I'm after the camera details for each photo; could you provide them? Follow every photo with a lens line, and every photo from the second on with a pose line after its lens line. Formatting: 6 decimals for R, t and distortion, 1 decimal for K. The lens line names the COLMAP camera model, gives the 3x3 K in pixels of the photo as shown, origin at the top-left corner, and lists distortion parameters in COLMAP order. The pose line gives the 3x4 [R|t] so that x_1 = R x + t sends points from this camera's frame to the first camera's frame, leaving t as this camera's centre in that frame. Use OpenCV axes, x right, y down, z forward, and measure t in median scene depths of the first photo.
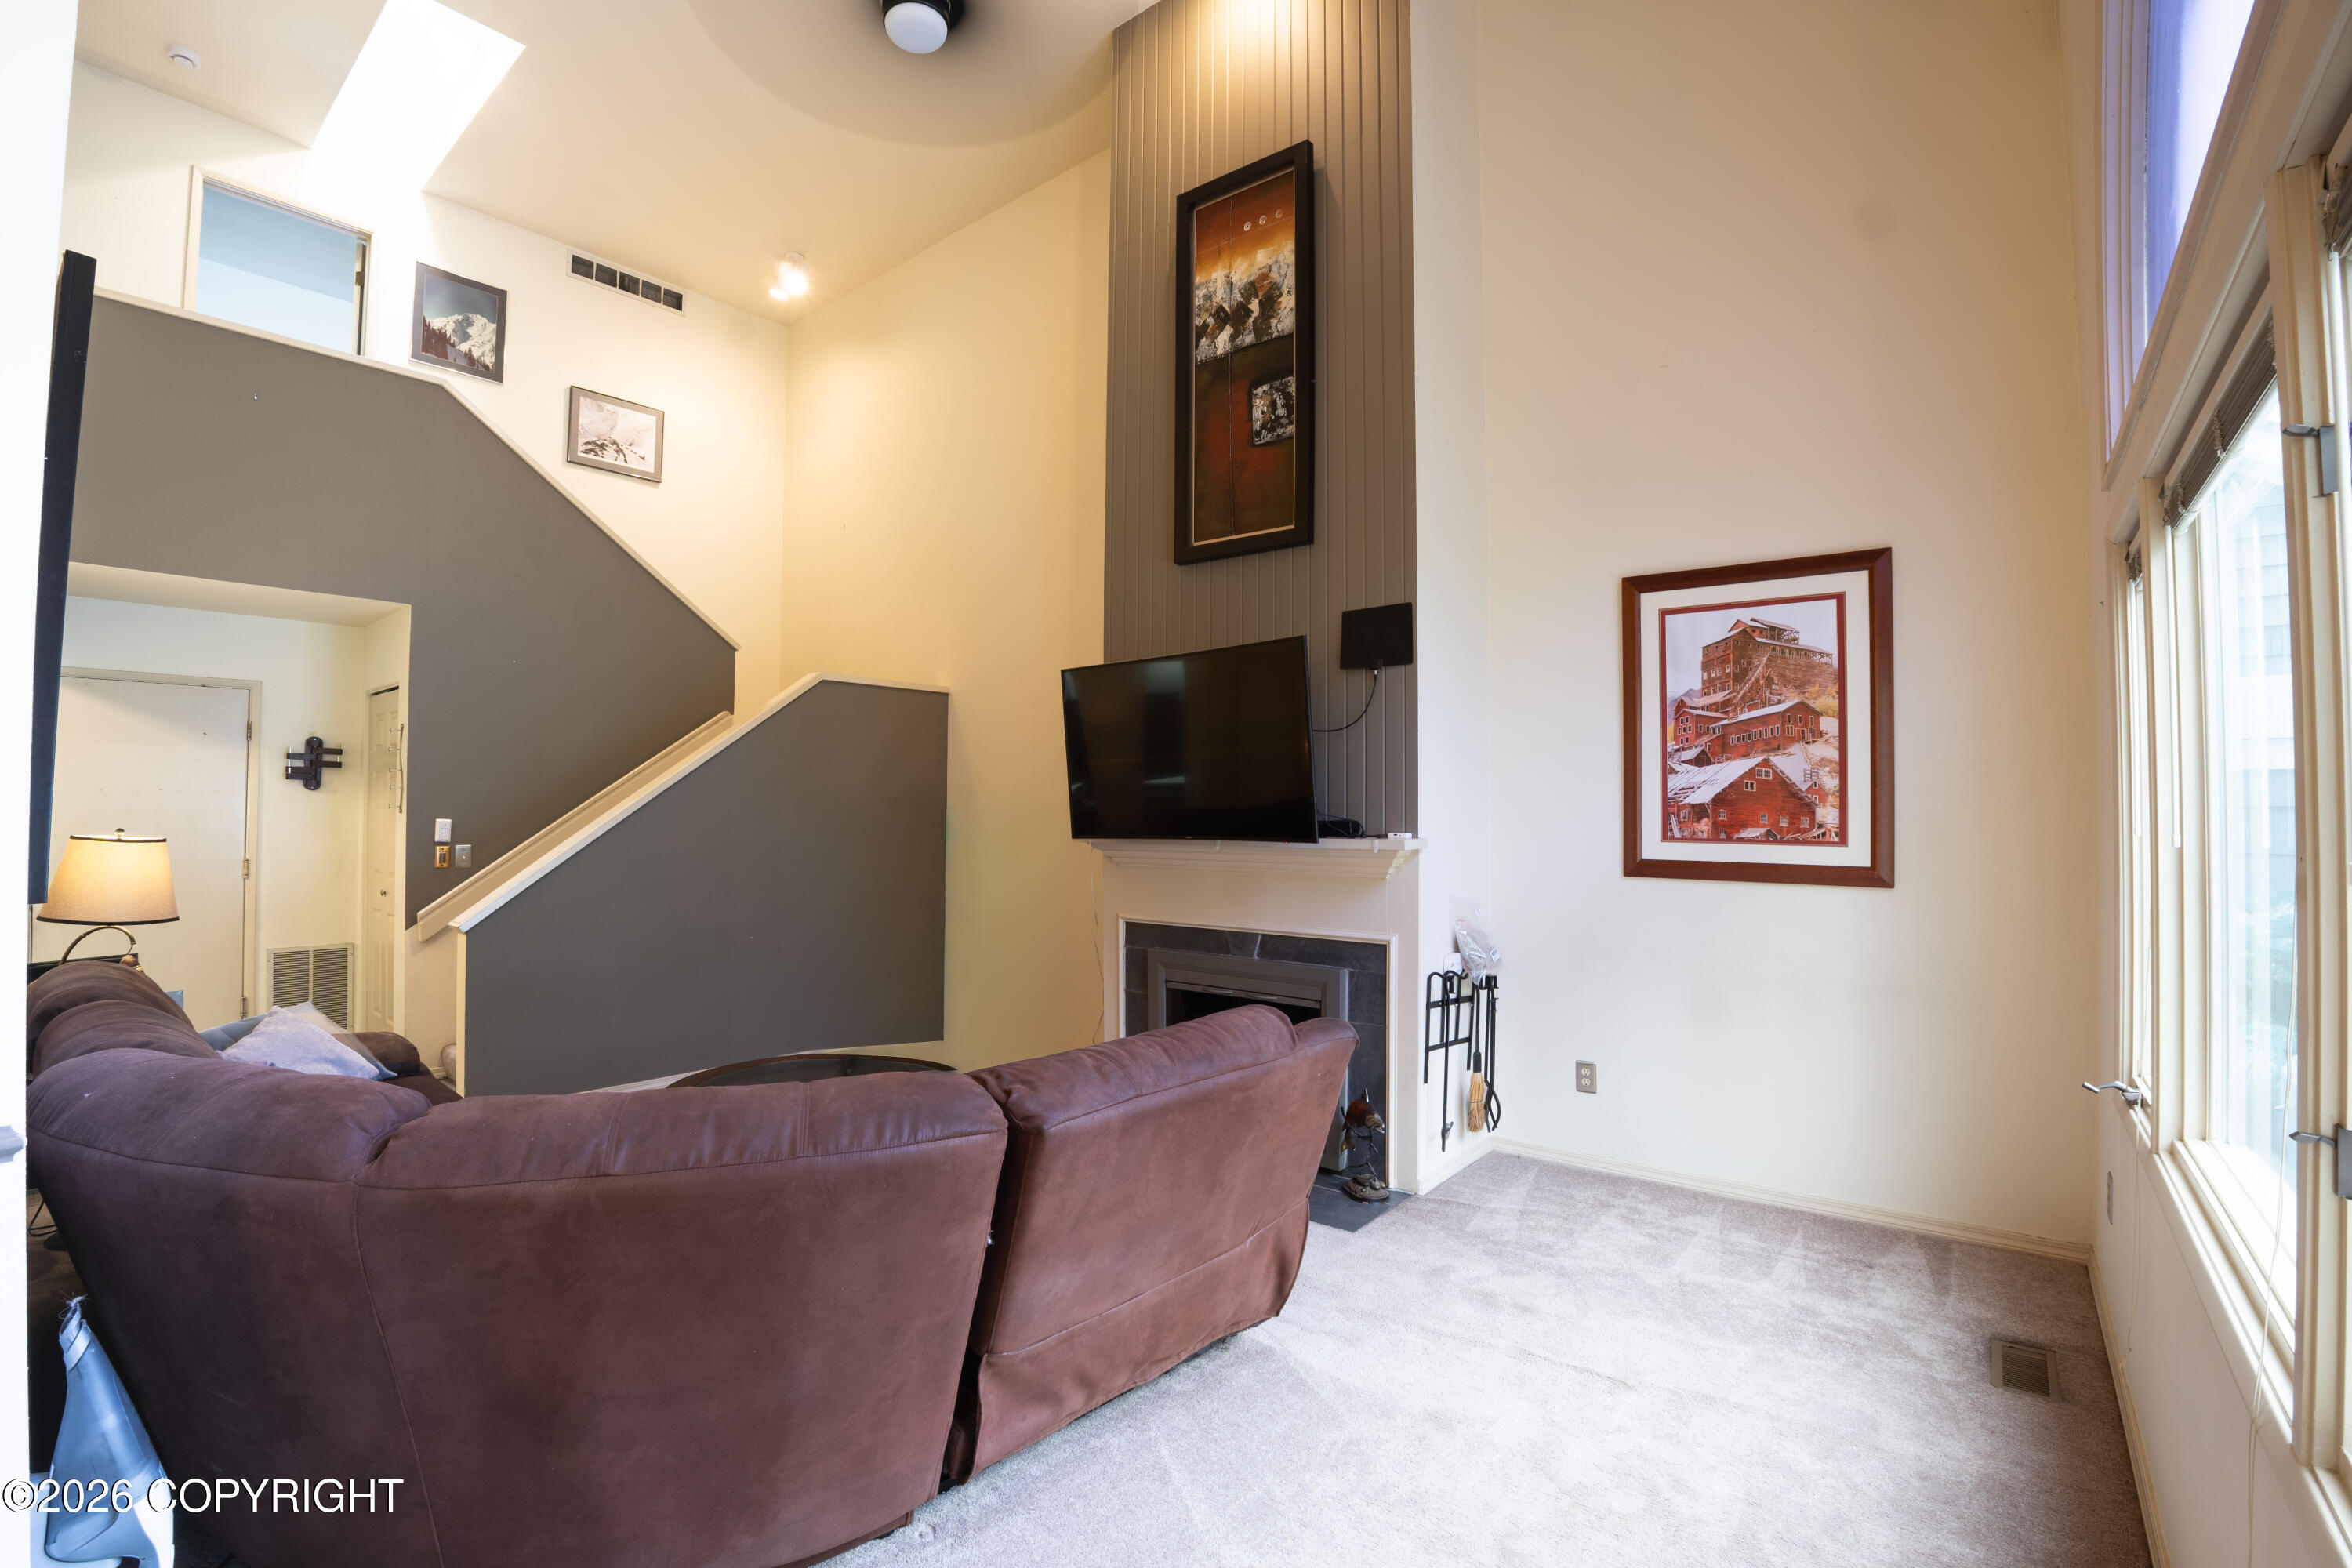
lens RADIAL K [[1033.1, 0, 1177.3], [0, 1033.1, 789.1], [0, 0, 1]] dist [-0.055211, 0.007699]
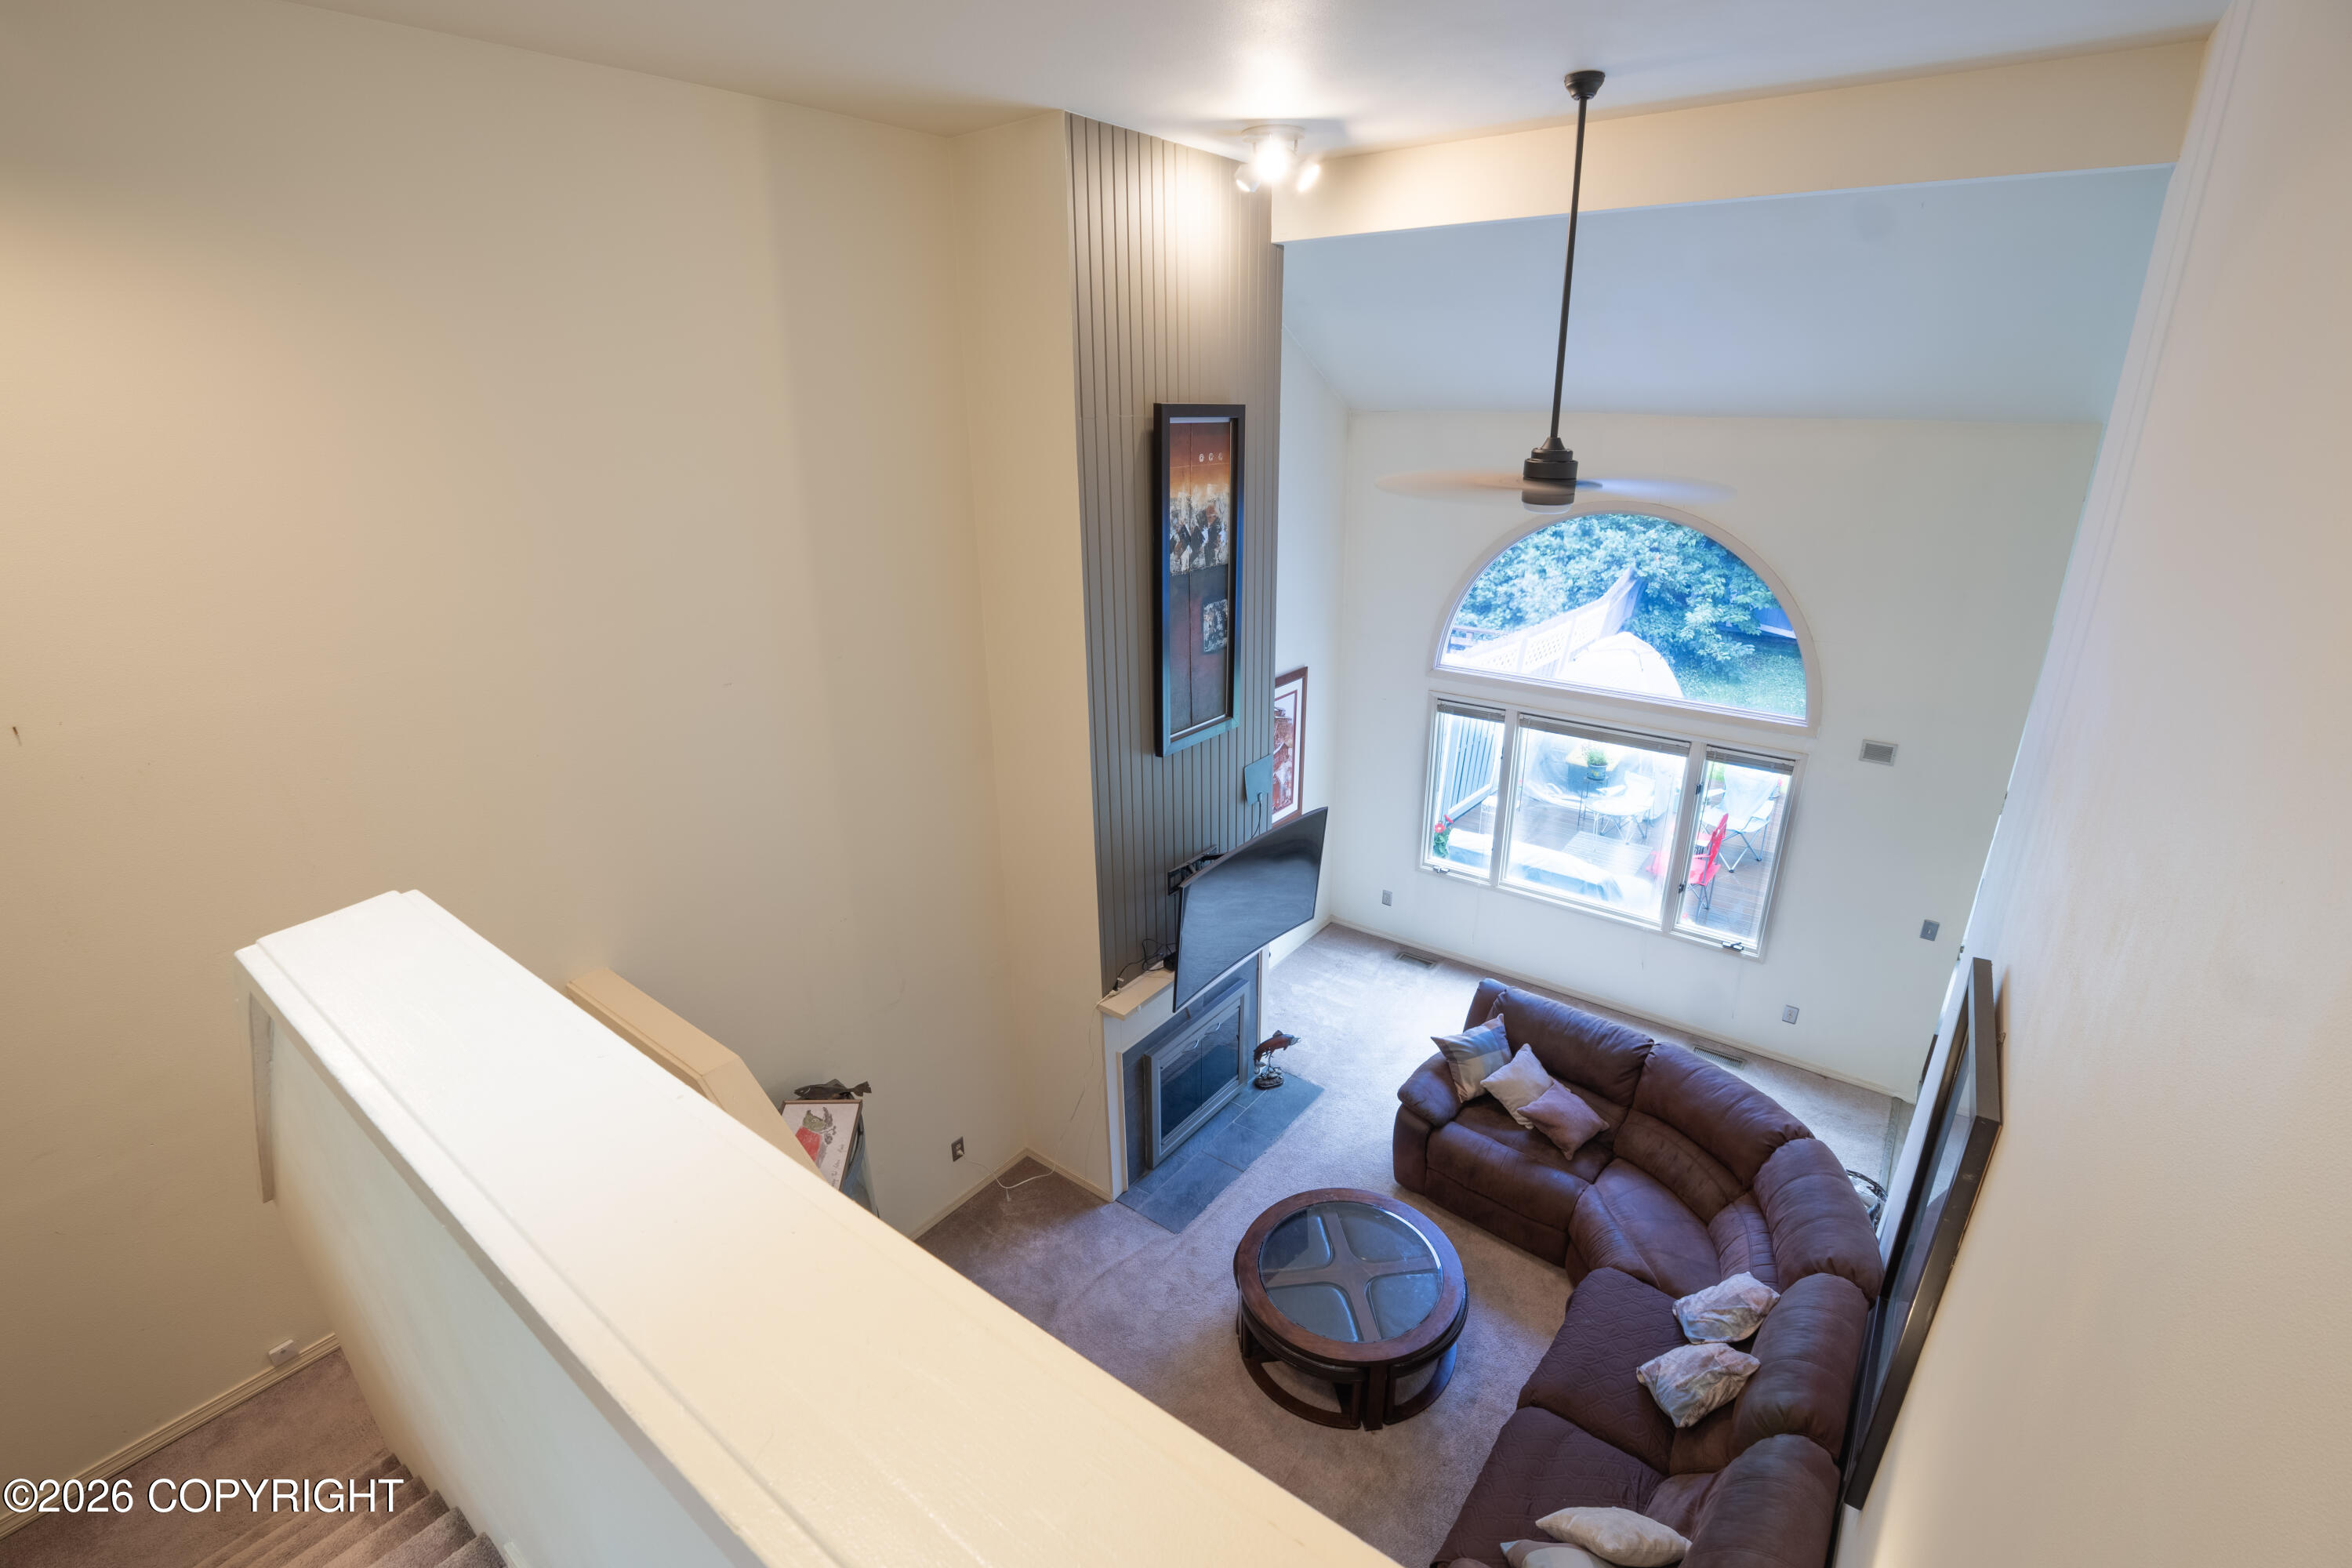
lens RADIAL K [[1033.1, 0, 1185.2], [0, 1033.1, 775.7], [0, 0, 1]] dist [-0.055211, 0.007699]
pose [[-0.030610, -0.351697, 0.935613, -1.132180], [-0.021909, 0.936063, 0.351149, -0.631547], [-0.999291, -0.009749, -0.036358, 1.069824]]
